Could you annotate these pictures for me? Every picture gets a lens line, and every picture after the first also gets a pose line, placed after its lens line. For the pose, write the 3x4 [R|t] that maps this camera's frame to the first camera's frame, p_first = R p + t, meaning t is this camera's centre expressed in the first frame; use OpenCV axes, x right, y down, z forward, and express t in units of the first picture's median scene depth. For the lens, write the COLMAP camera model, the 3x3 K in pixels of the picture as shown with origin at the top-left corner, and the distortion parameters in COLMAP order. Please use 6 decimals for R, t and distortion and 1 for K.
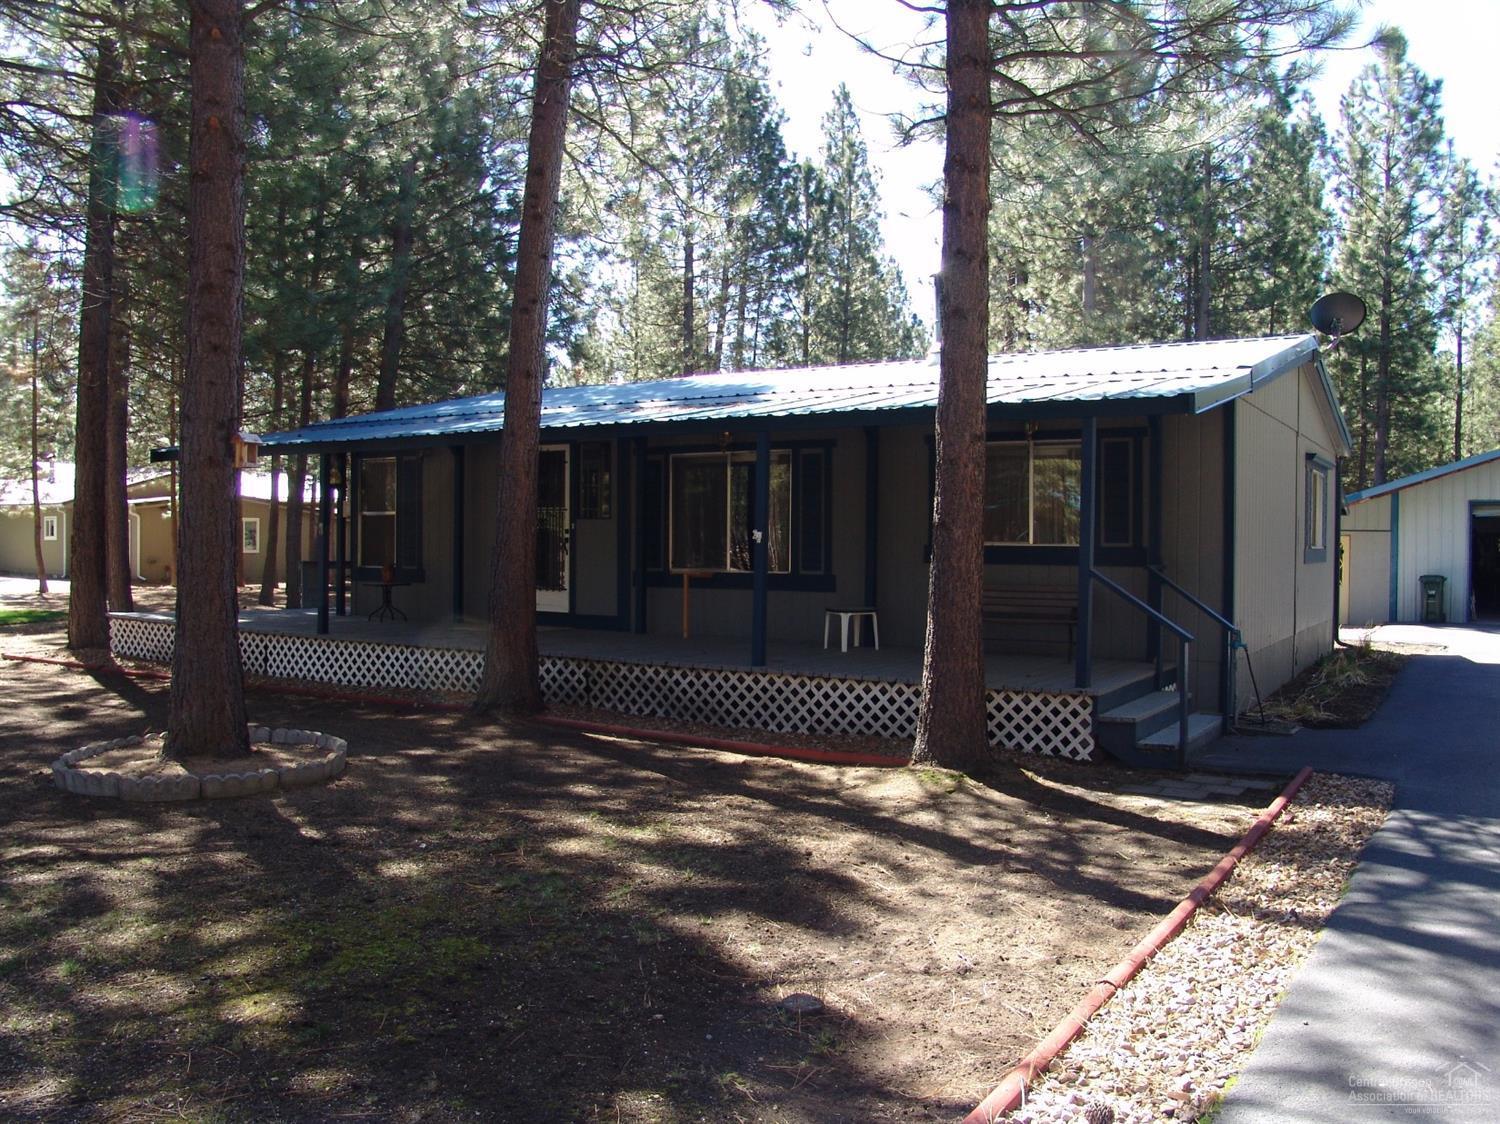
lens RADIAL K [[1246.3, 0, 762.7], [0, 1246.3, 564.1], [0, 0, 1]] dist [-0.144917, 0.131251]
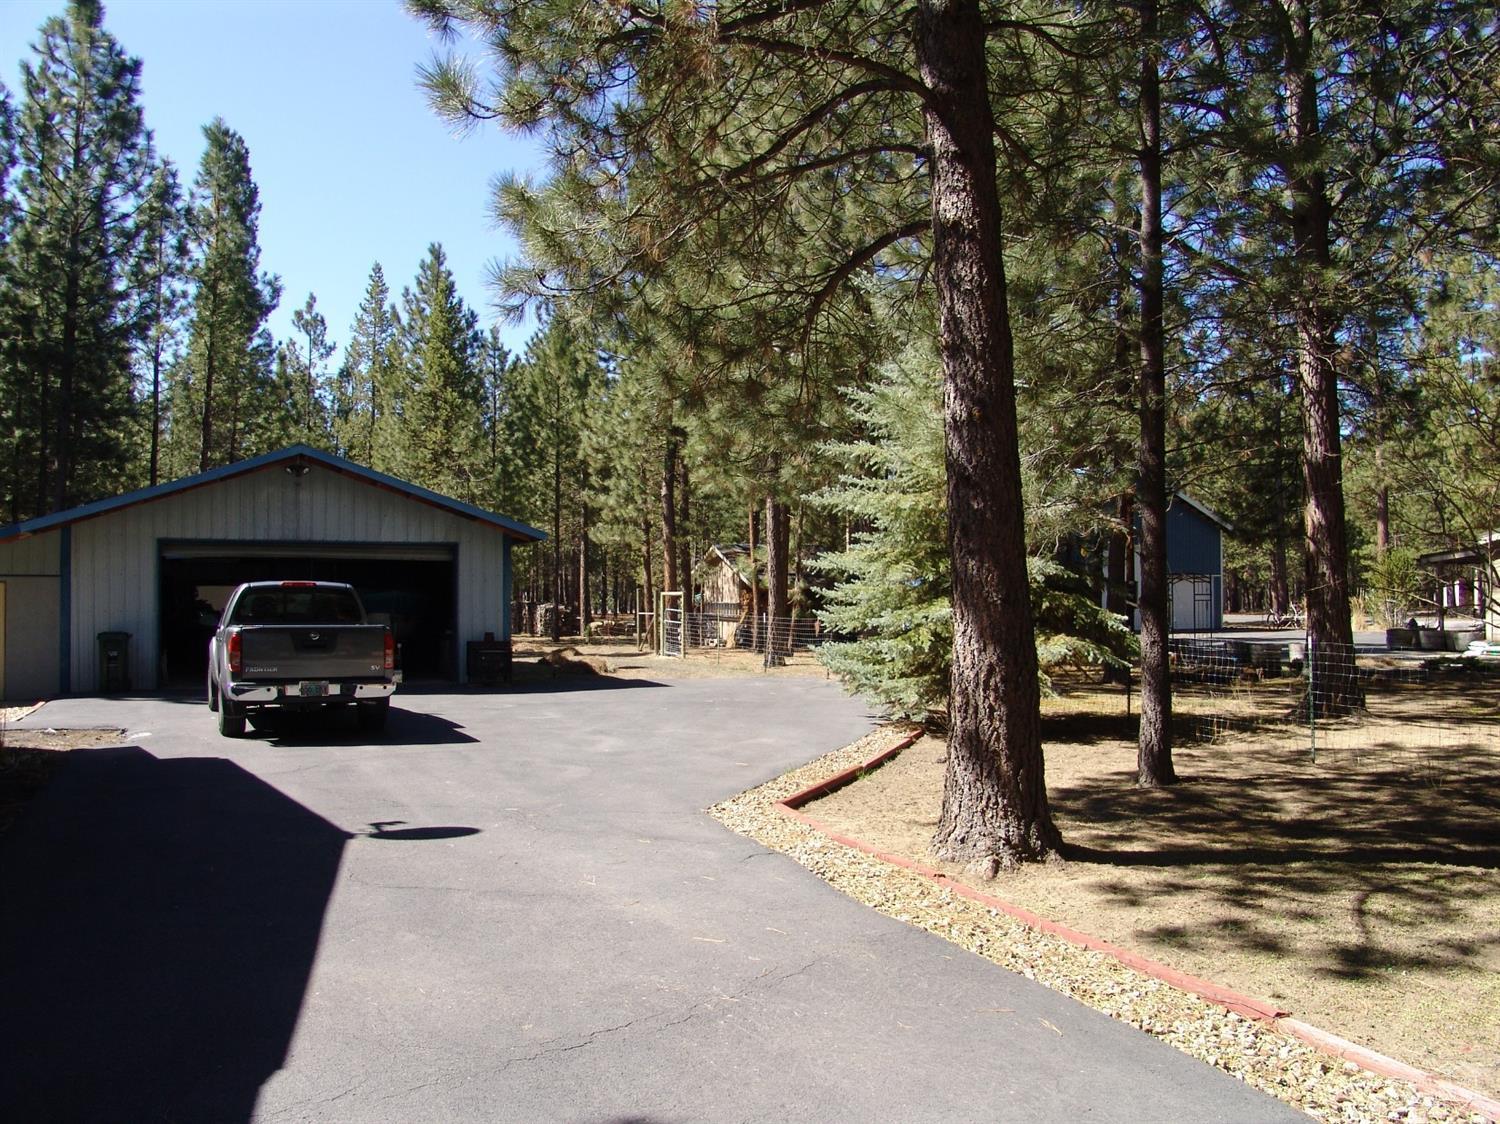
lens RADIAL K [[1246.3, 0, 758.0], [0, 1246.3, 554.8], [0, 0, 1]] dist [-0.144917, 0.131251]
pose [[0.556508, 0.017376, 0.830661, 0.059658], [0.021900, 0.999127, -0.035573, -0.001708], [-0.830554, 0.037988, 0.555641, 0.093695]]
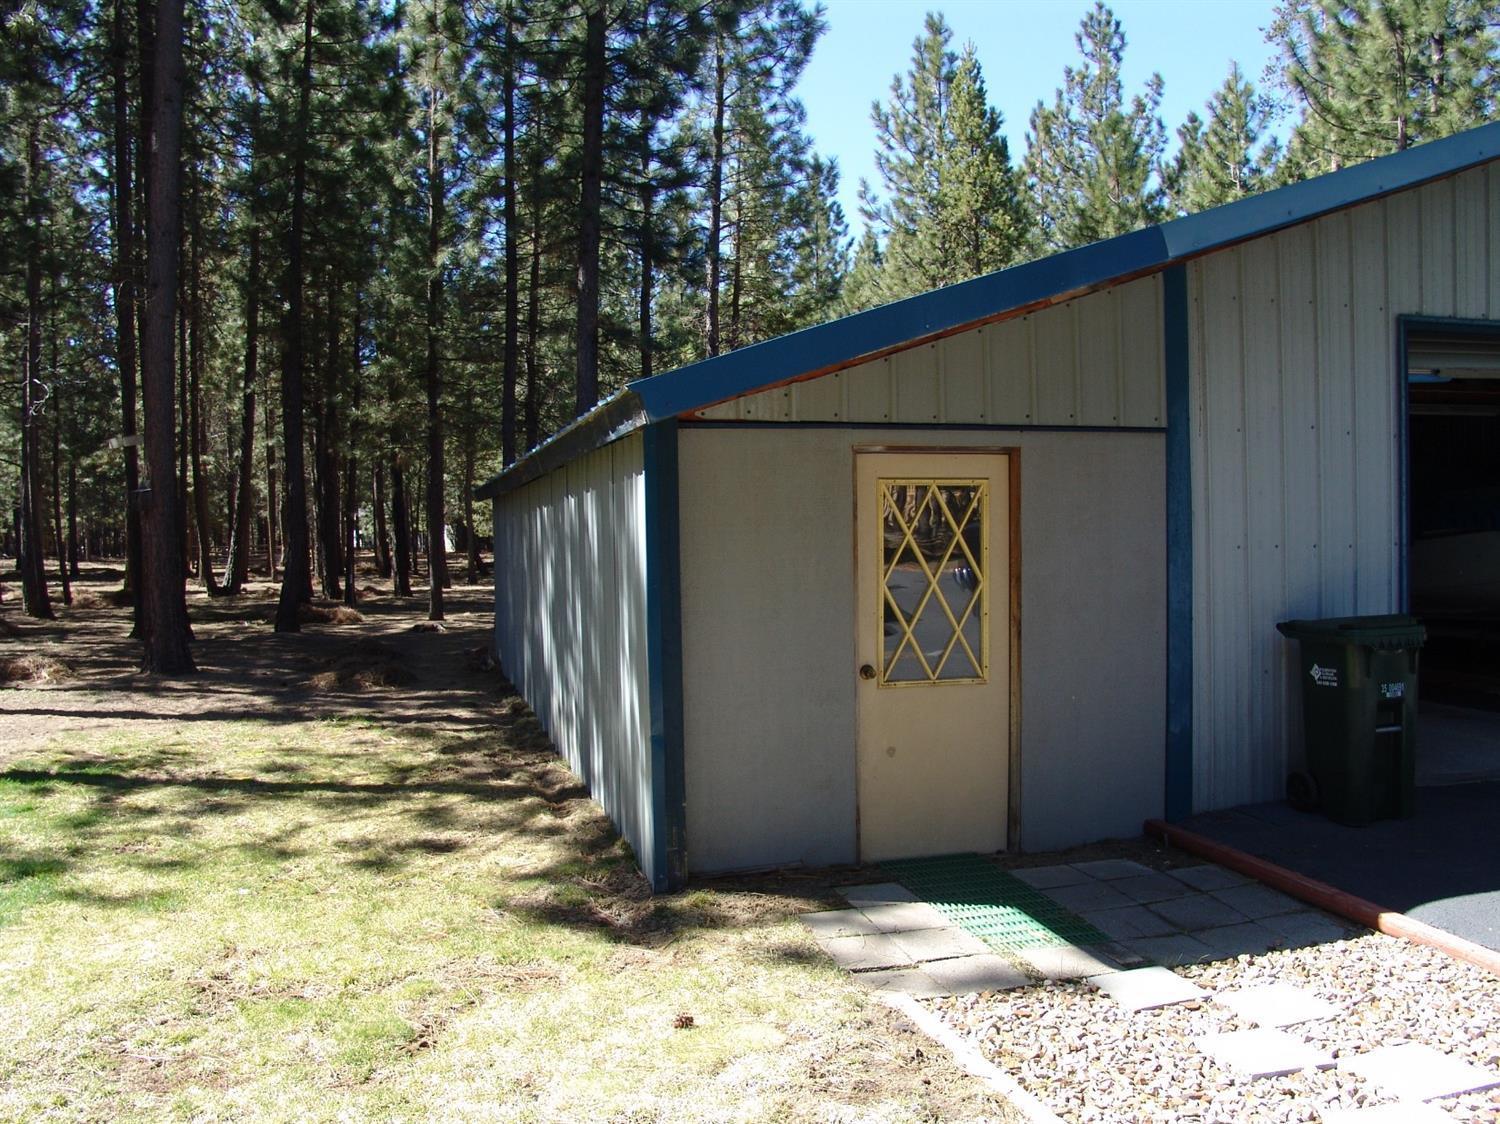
lens RADIAL K [[1246.3, 0, 749.8], [0, 1246.3, 558.5], [0, 0, 1]] dist [-0.144917, 0.131251]
pose [[0.673448, -0.035692, 0.738373, 0.139411], [0.030603, 0.999324, 0.020394, -0.005010], [-0.738601, 0.008862, 0.674085, 0.430337]]
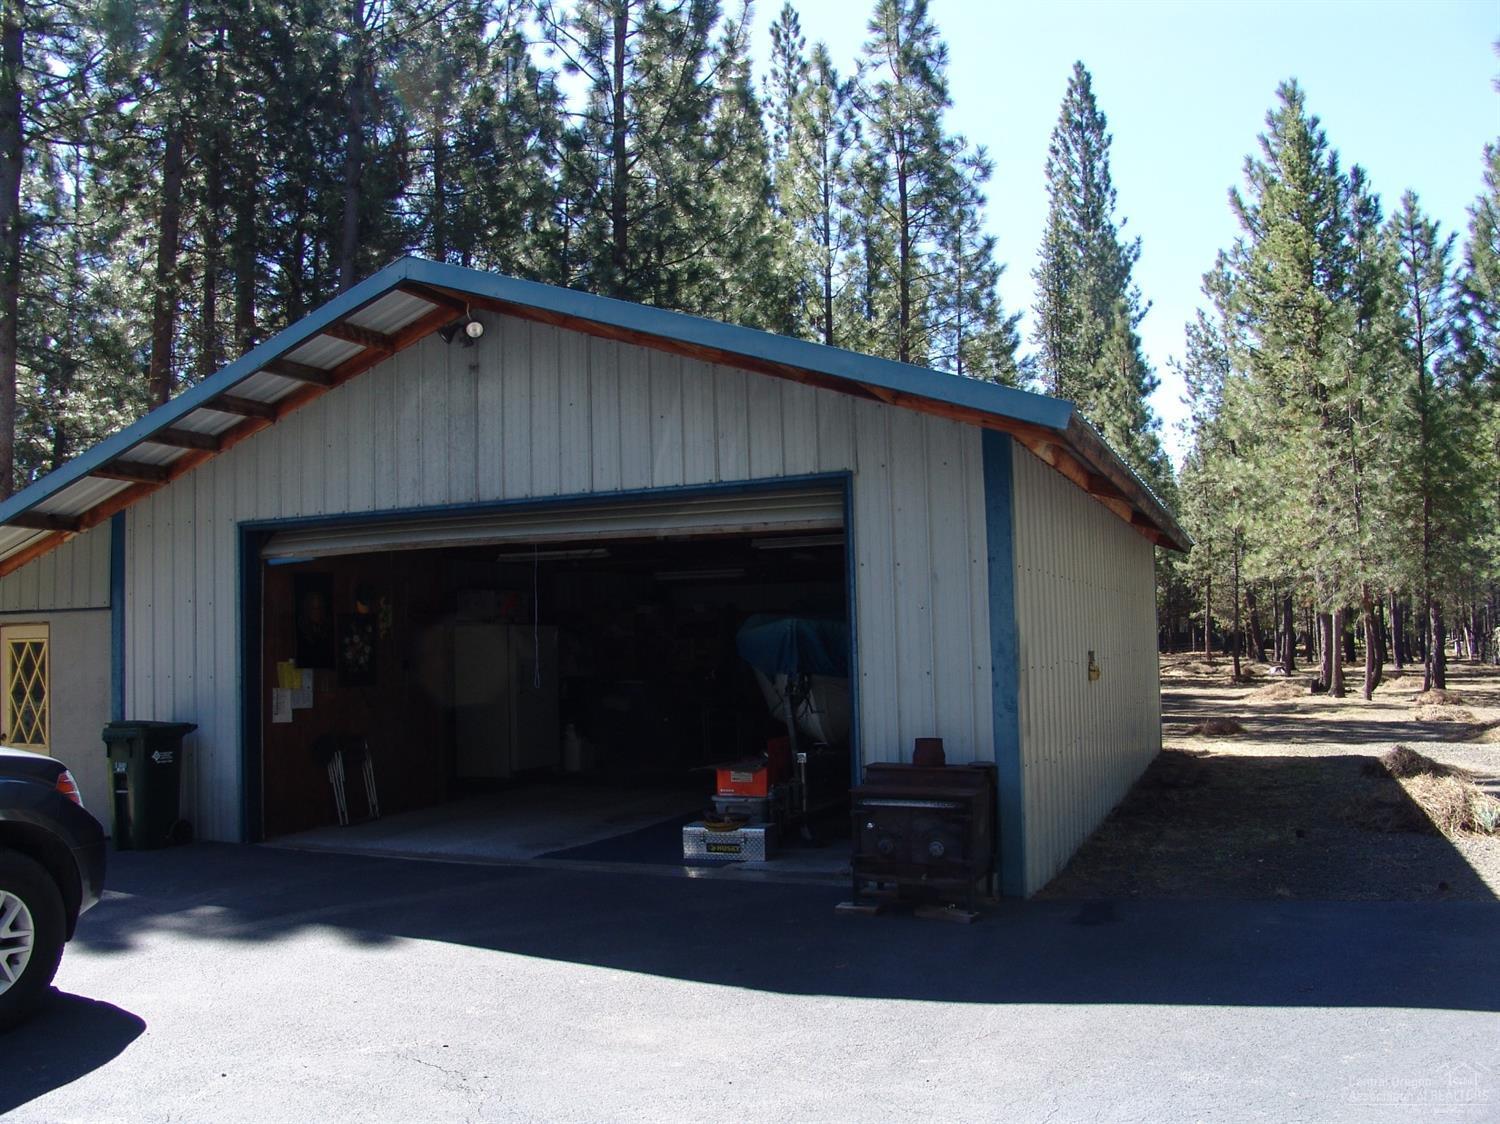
lens RADIAL K [[1246.3, 0, 761.9], [0, 1246.3, 566.1], [0, 0, 1]] dist [-0.144917, 0.131251]
pose [[0.986000, -0.024281, 0.164971, 0.318151], [0.037375, 0.996351, -0.076738, -0.001364], [-0.162505, 0.081829, 0.983309, 0.272539]]
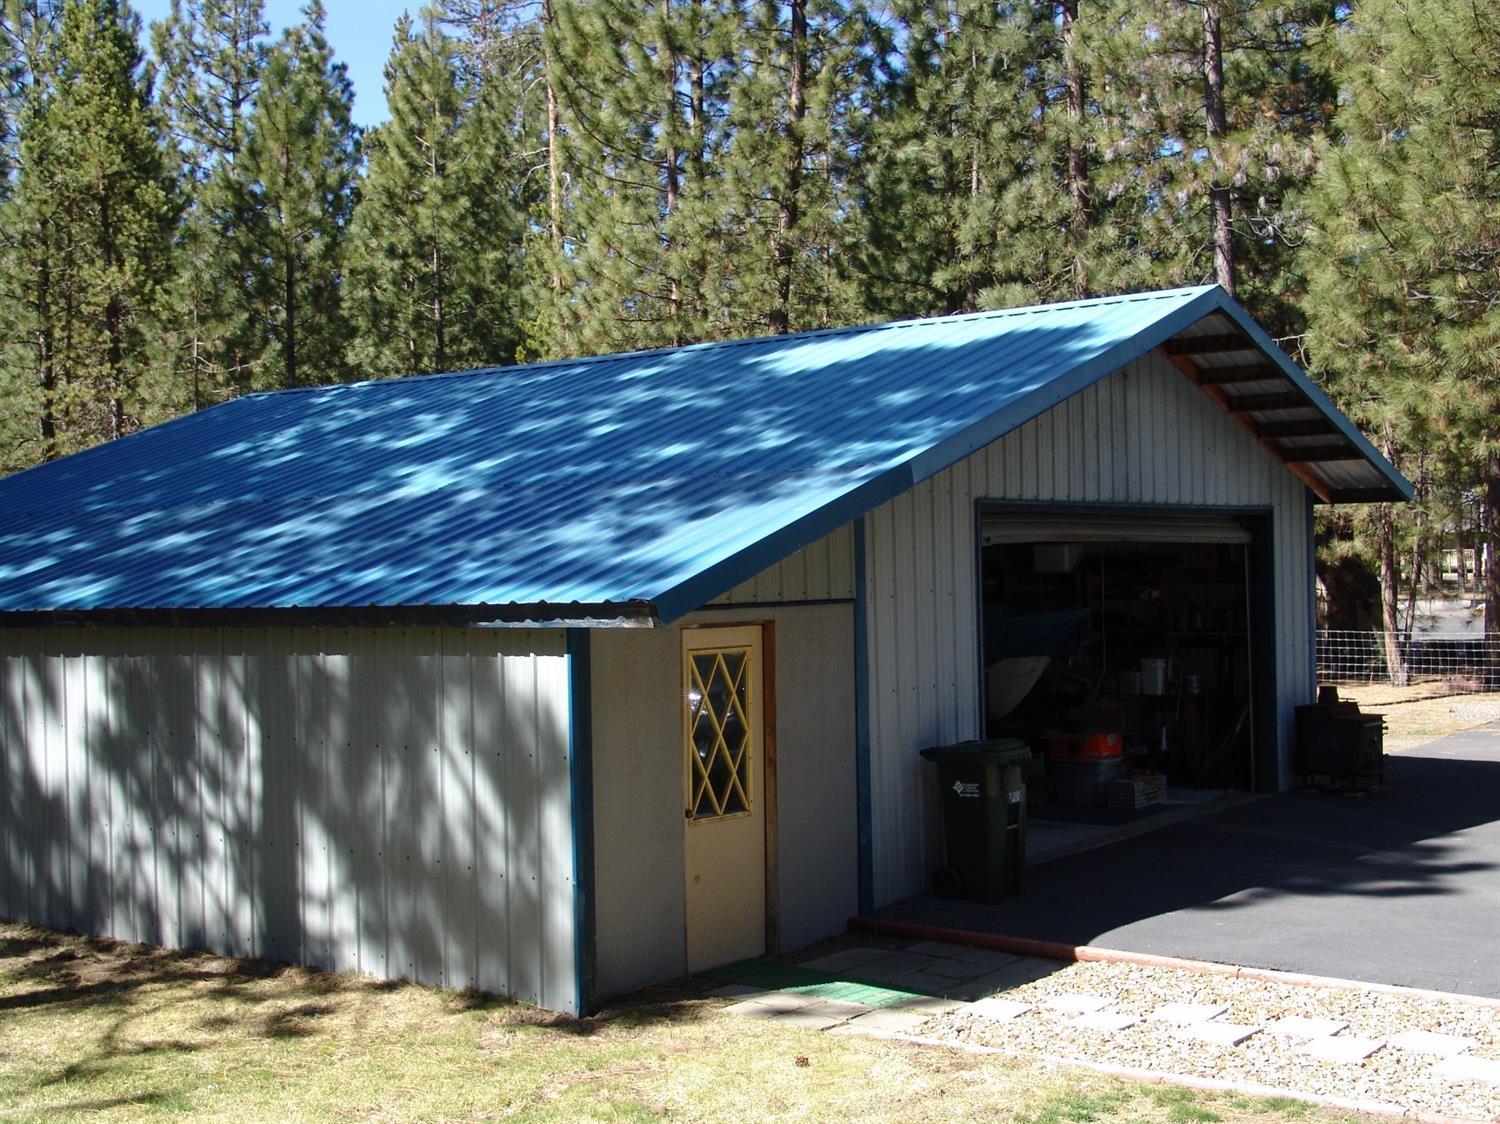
lens RADIAL K [[1870.8, 0, 750.9], [0, 1870.8, 567.0], [0, 0, 1]] dist [-0.014054, 0.000000]
pose [[0.102872, -0.011877, 0.994624, 0.035813], [0.039139, 0.999203, 0.007884, -0.019169], [-0.993924, 0.038118, 0.103255, 0.467238]]
